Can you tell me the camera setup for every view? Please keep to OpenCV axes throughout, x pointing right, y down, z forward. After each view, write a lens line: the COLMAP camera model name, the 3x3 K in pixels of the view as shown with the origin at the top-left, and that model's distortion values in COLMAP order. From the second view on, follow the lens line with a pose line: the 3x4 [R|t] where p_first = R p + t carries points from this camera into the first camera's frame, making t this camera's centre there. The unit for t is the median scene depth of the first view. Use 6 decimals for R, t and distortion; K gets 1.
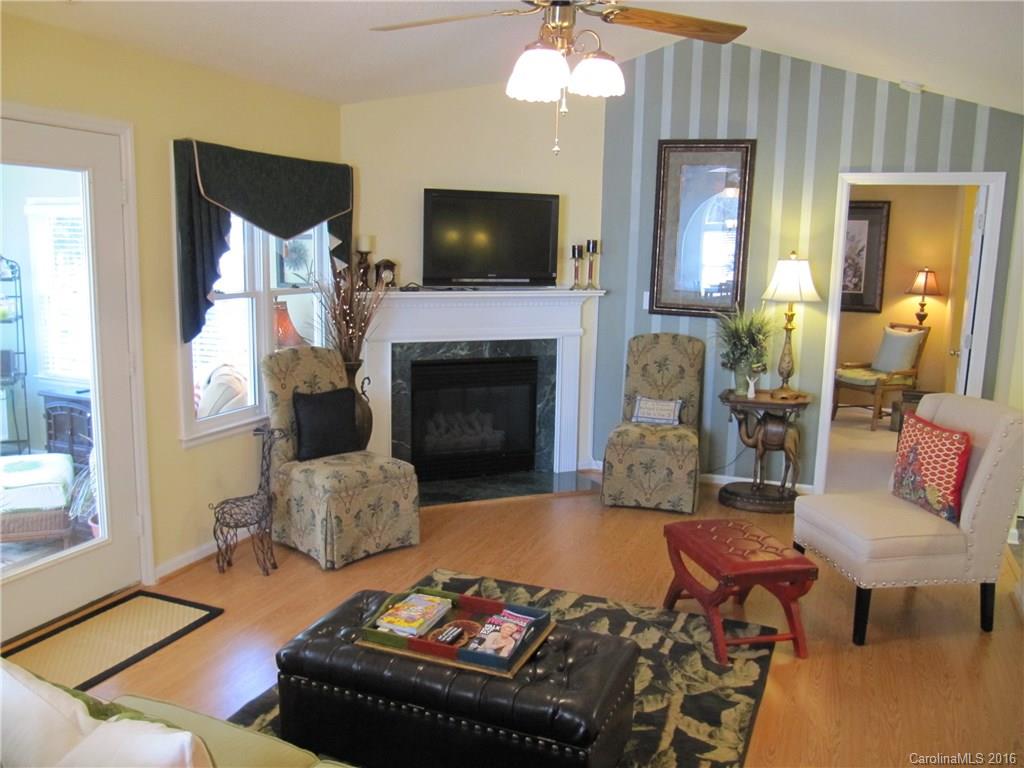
lens RADIAL K [[842.3, 0, 505.6], [0, 842.3, 384.6], [0, 0, 1]] dist [-0.054574, 0.015426]
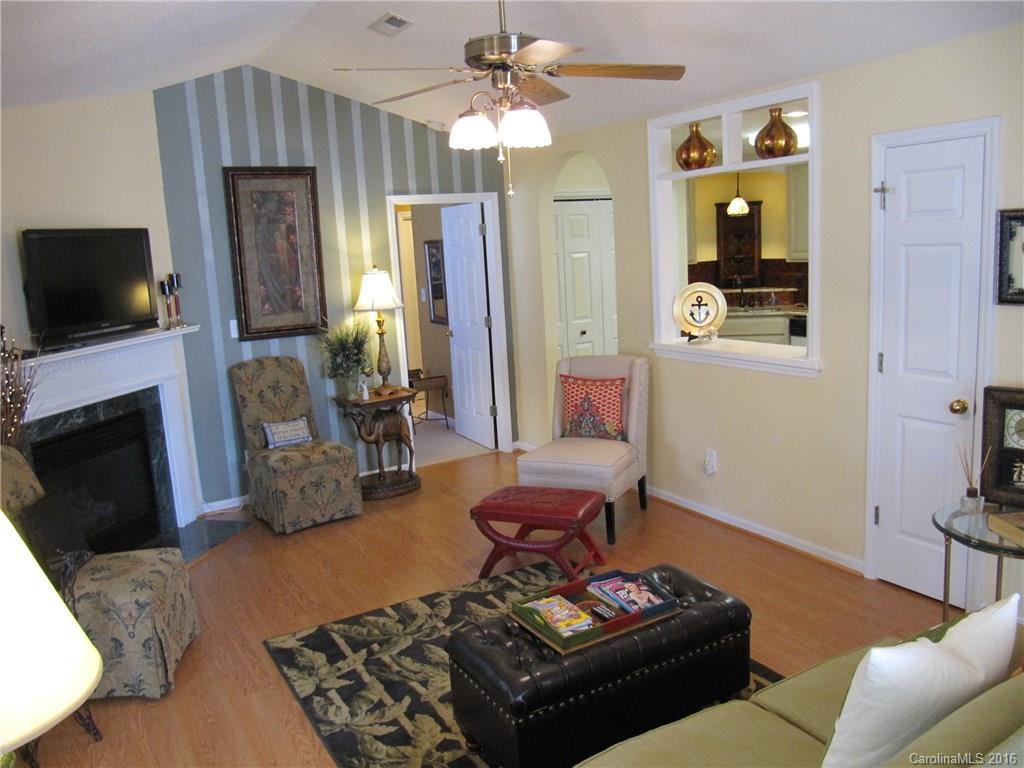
lens RADIAL K [[842.3, 0, 505.6], [0, 842.3, 384.6], [0, 0, 1]] dist [-0.054574, 0.015426]
pose [[0.604850, -0.193006, 0.772596, -0.459645], [0.199855, 0.975925, 0.087338, -0.065140], [-0.770853, 0.101581, 0.628862, 0.157352]]
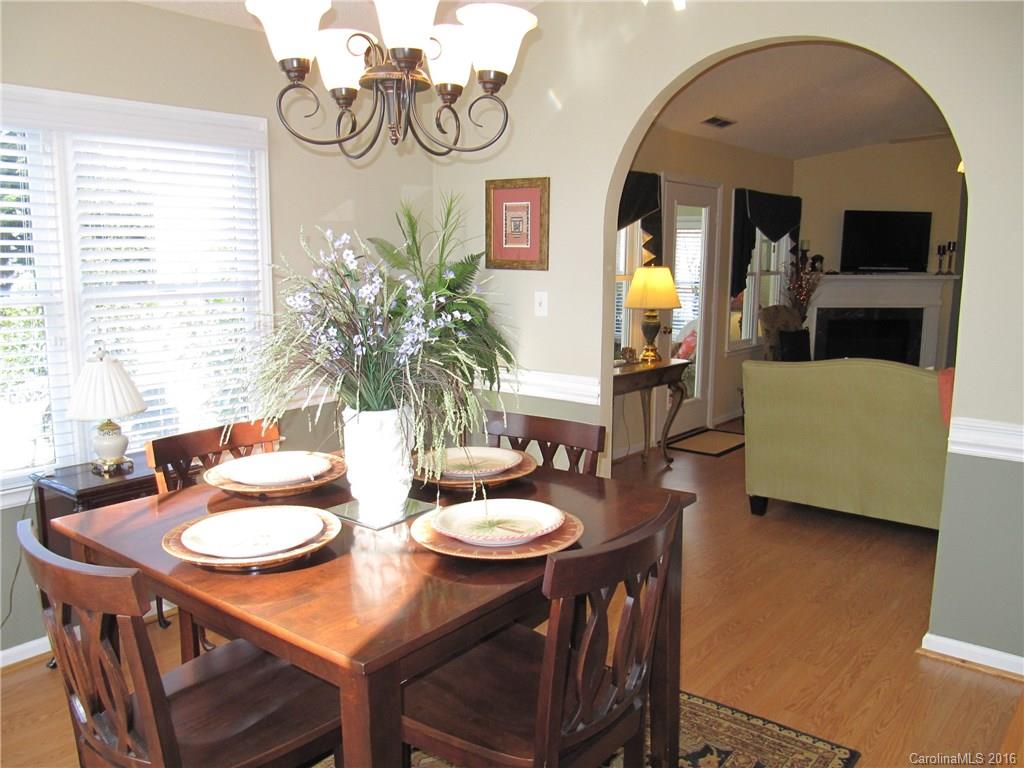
lens RADIAL K [[842.3, 0, 505.6], [0, 842.3, 384.6], [0, 0, 1]] dist [-0.054574, 0.015426]
pose [[0.955650, 0.040171, -0.291753, -0.234771], [-0.038021, 0.999192, 0.013036, 0.099834], [0.292041, -0.001365, 0.956405, -0.691992]]
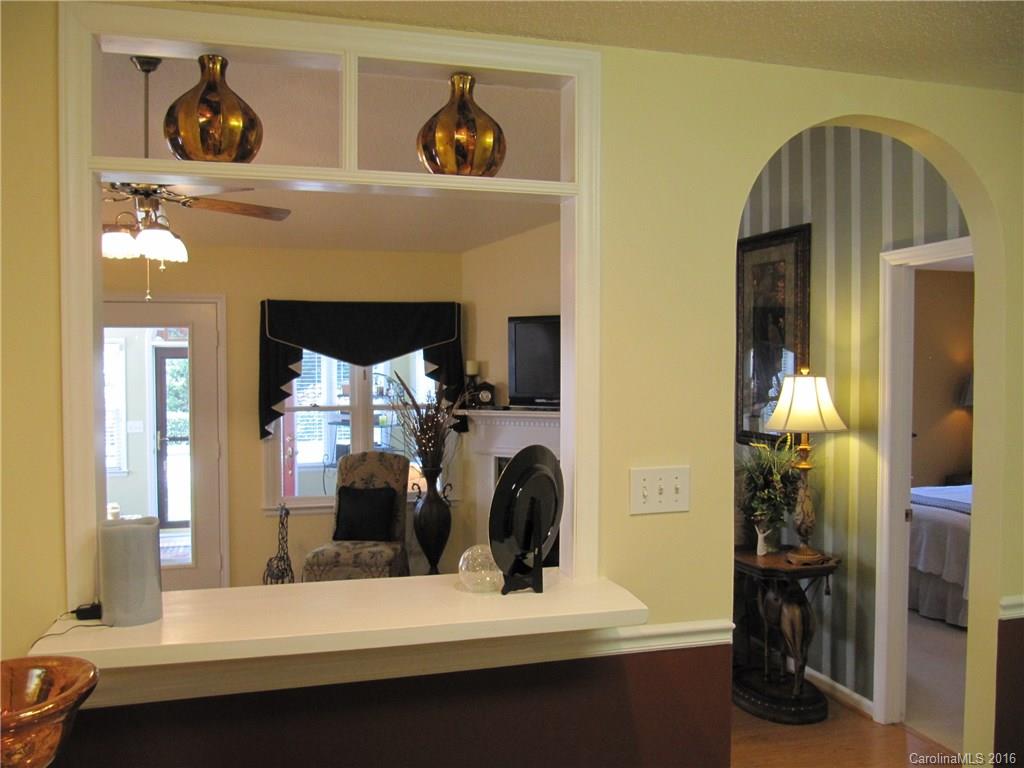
lens RADIAL K [[842.3, 0, 505.6], [0, 842.3, 384.6], [0, 0, 1]] dist [-0.054574, 0.015426]
pose [[0.619938, -0.008282, -0.784607, 0.759995], [-0.111753, 0.988819, -0.098737, -0.036708], [0.776652, 0.148893, 0.612081, 0.331445]]
